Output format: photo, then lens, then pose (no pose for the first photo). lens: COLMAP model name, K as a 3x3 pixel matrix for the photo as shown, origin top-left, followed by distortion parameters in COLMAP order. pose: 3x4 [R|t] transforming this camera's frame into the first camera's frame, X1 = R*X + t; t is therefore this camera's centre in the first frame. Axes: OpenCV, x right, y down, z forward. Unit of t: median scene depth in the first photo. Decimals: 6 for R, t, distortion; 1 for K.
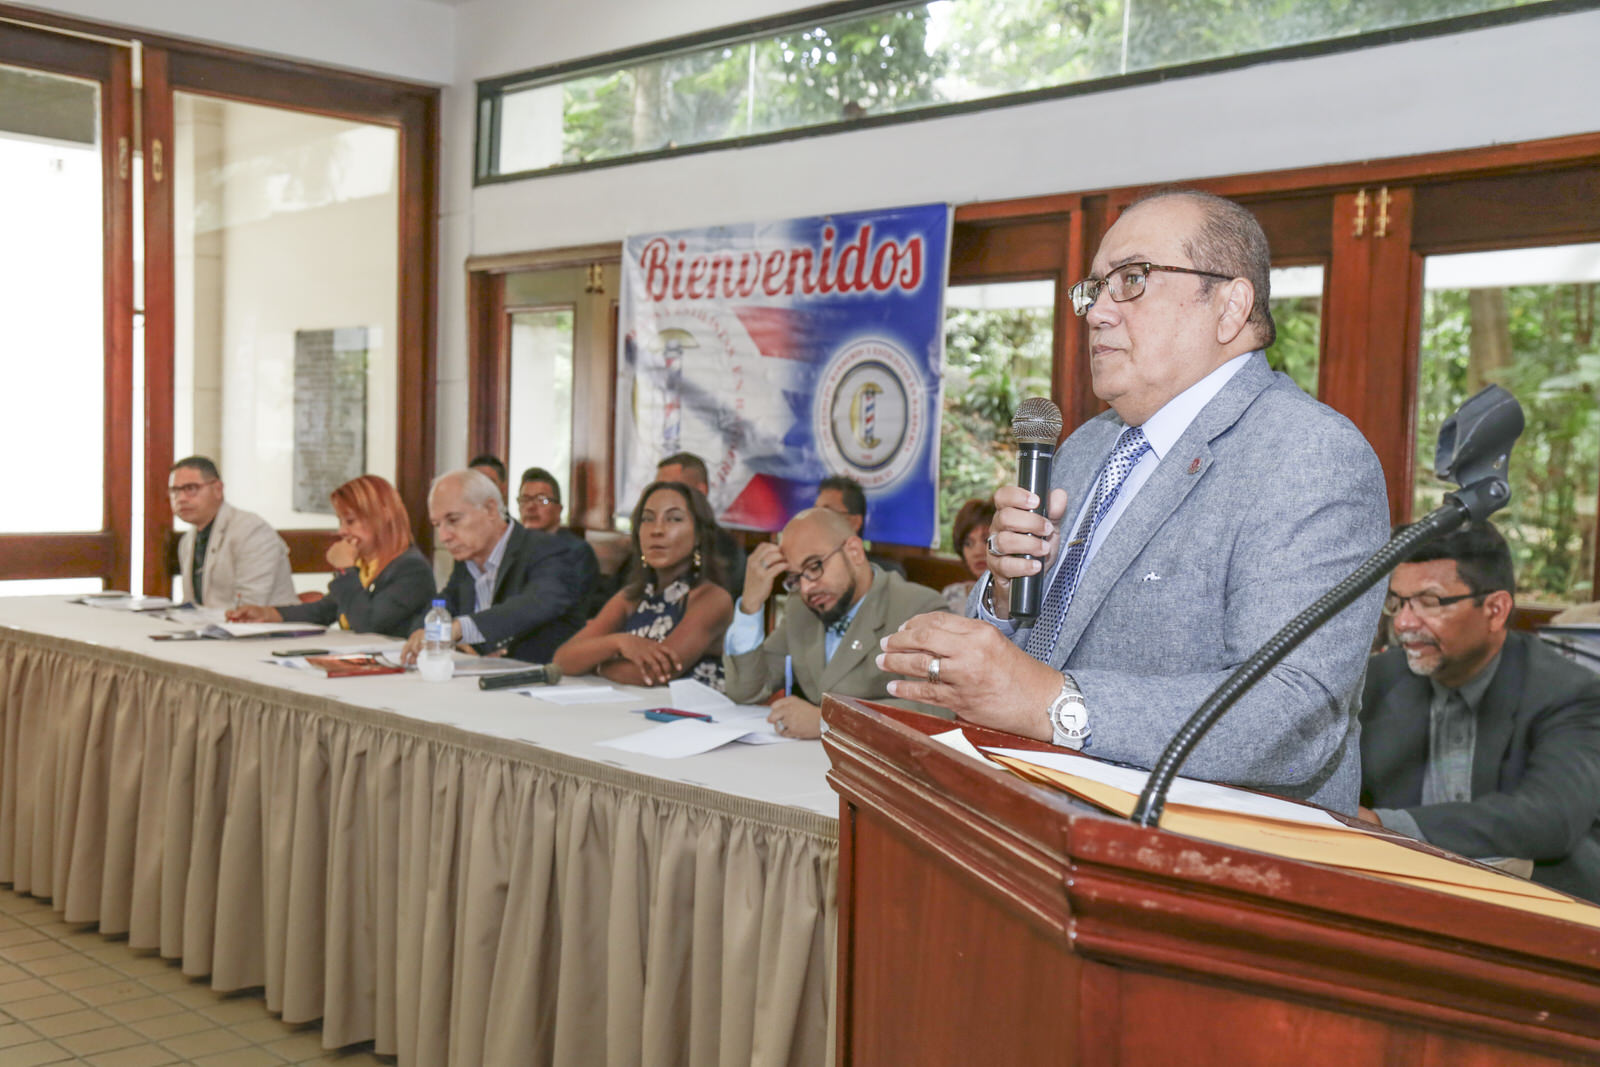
lens RADIAL K [[1869.4, 0, 806.2], [0, 1869.4, 530.4], [0, 0, 1]] dist [0.107823, 0.000000]
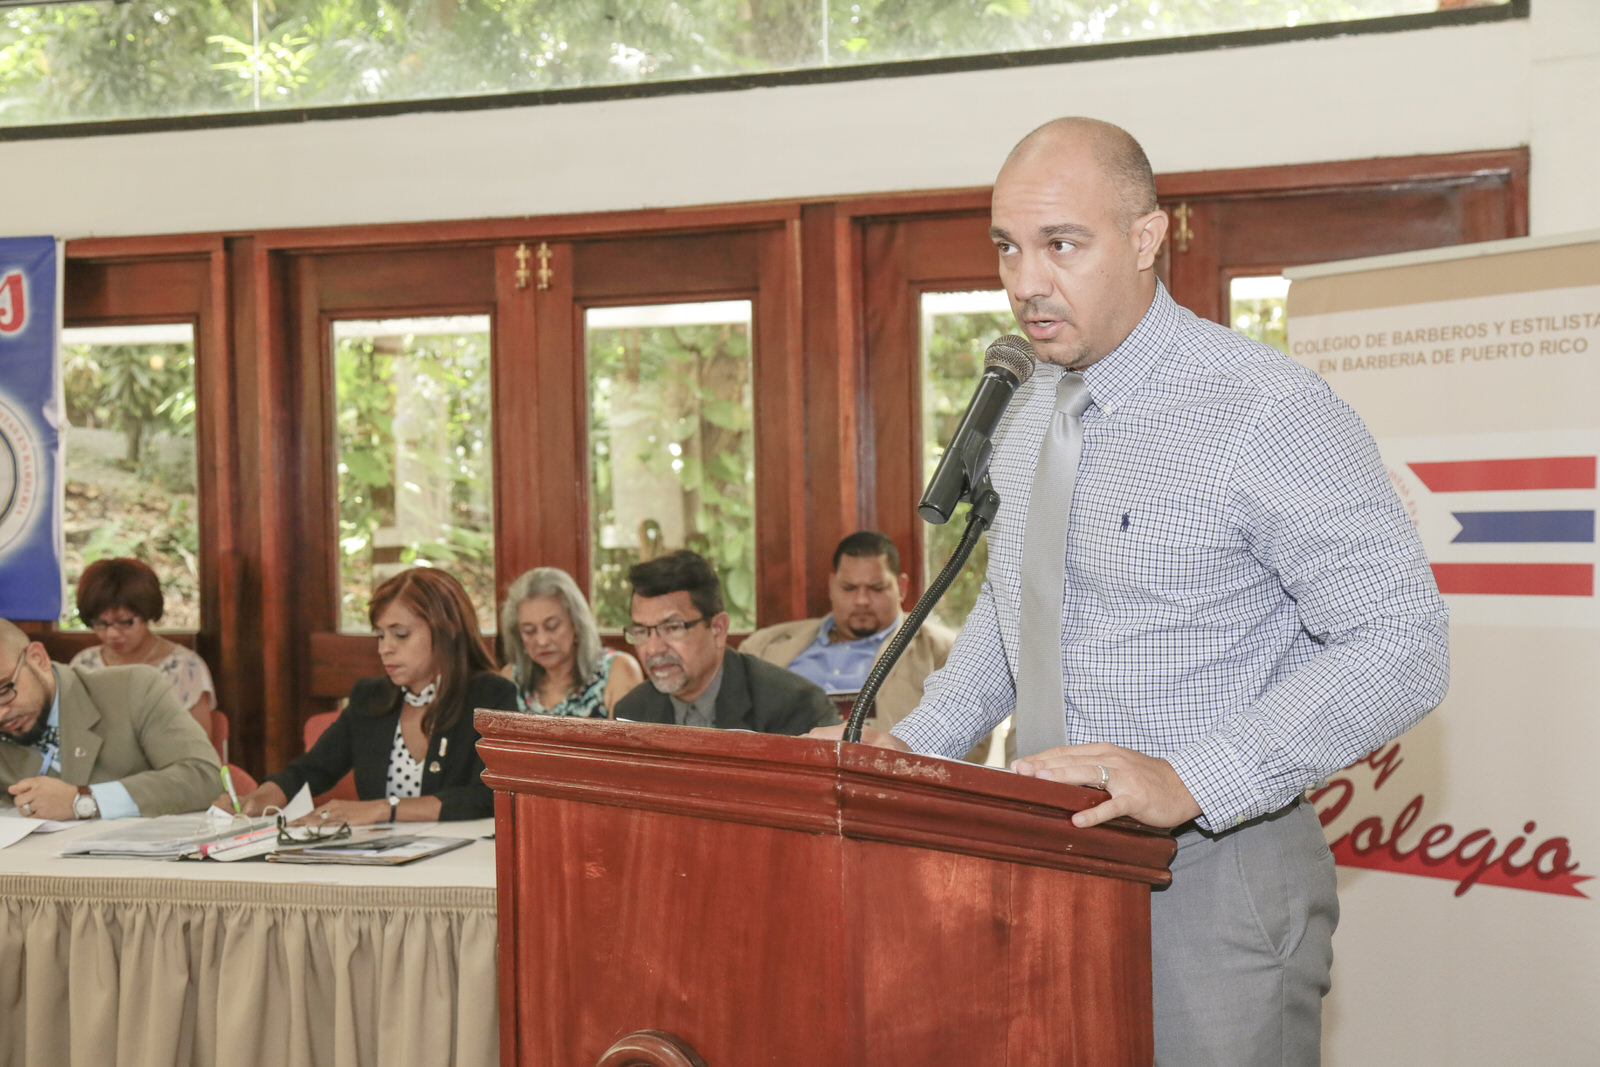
lens RADIAL K [[2142.1, 0, 807.7], [0, 2142.1, 545.4], [0, 0, 1]] dist [0.147107, 0.000000]
pose [[0.872716, -0.049761, 0.485686, -0.119941], [0.060627, 0.998138, -0.006675, 0.001620], [-0.484449, 0.035272, 0.874108, -0.078146]]
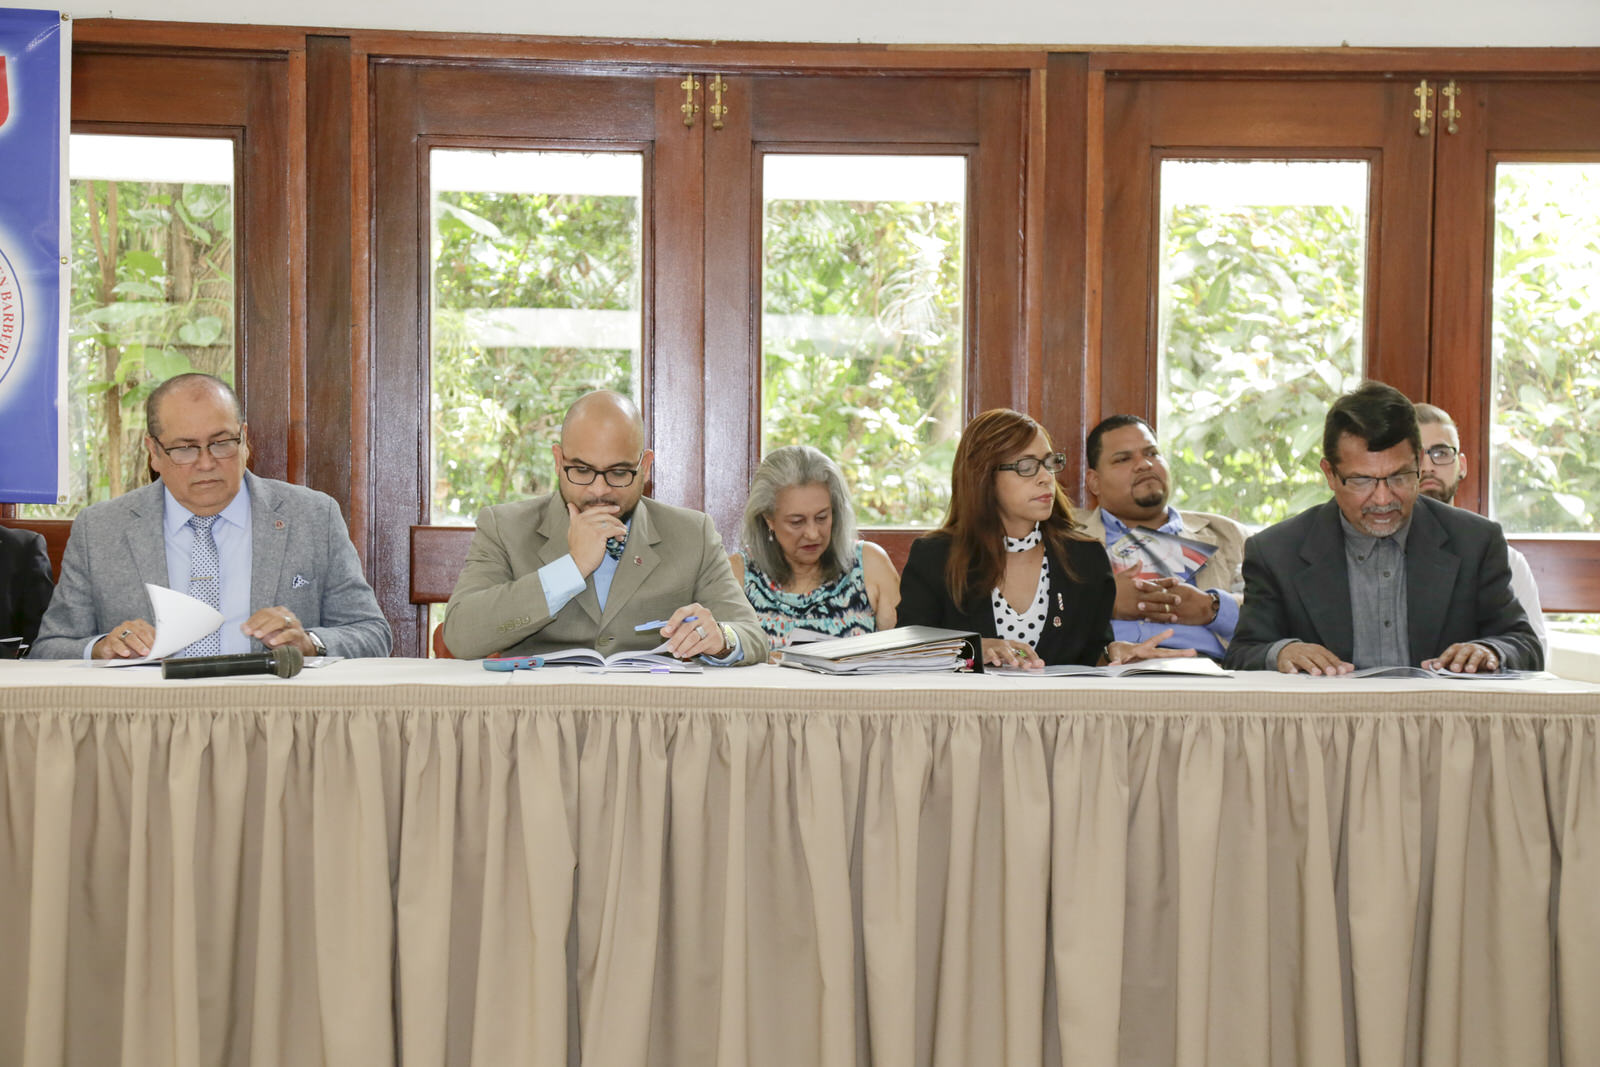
lens RADIAL K [[2924.9, 0, 804.1], [0, 2924.9, 544.1], [0, 0, 1]] dist [0.289126, 0.000000]
pose [[0.627555, -0.029860, 0.777999, -0.602702], [0.041365, 0.999132, 0.004981, 0.028651], [-0.777472, 0.029057, 0.628245, 0.079406]]
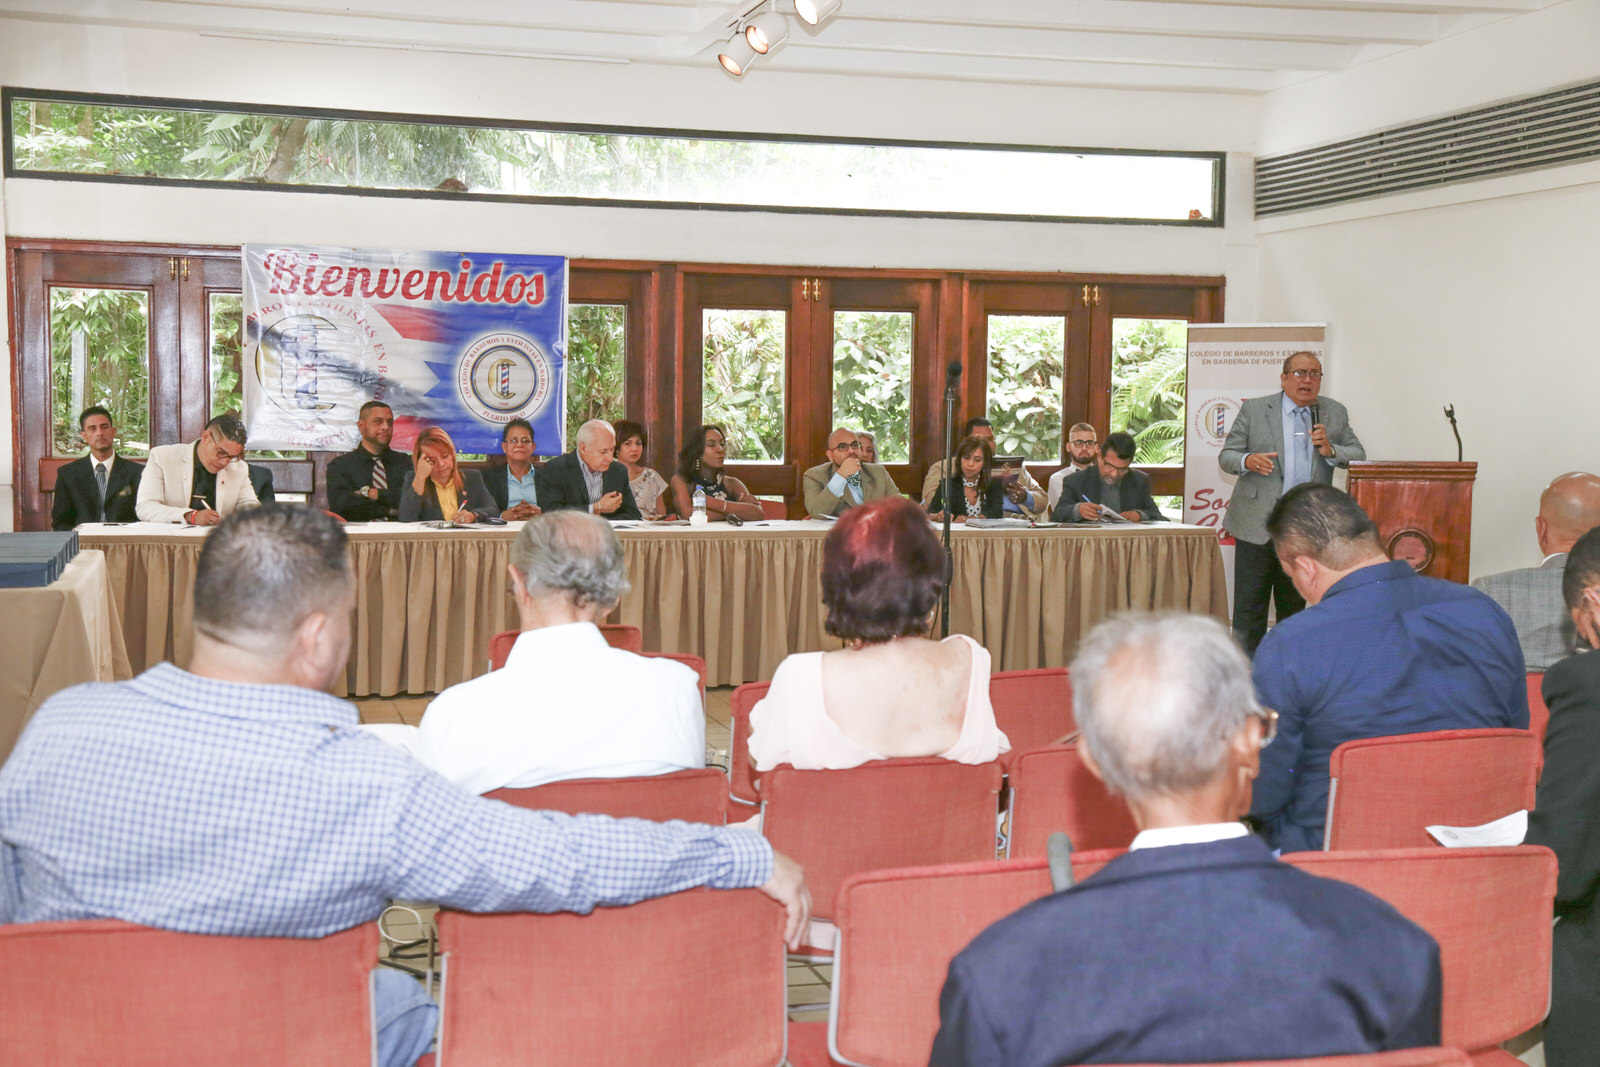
lens RADIAL K [[2142.1, 0, 810.5], [0, 2142.1, 539.8], [0, 0, 1]] dist [0.147107, 0.000000]
pose [[0.456899, -0.080396, 0.885878, -1.529635], [0.037457, 0.996763, 0.071140, -0.044644], [-0.888730, 0.000679, 0.458431, -0.106210]]
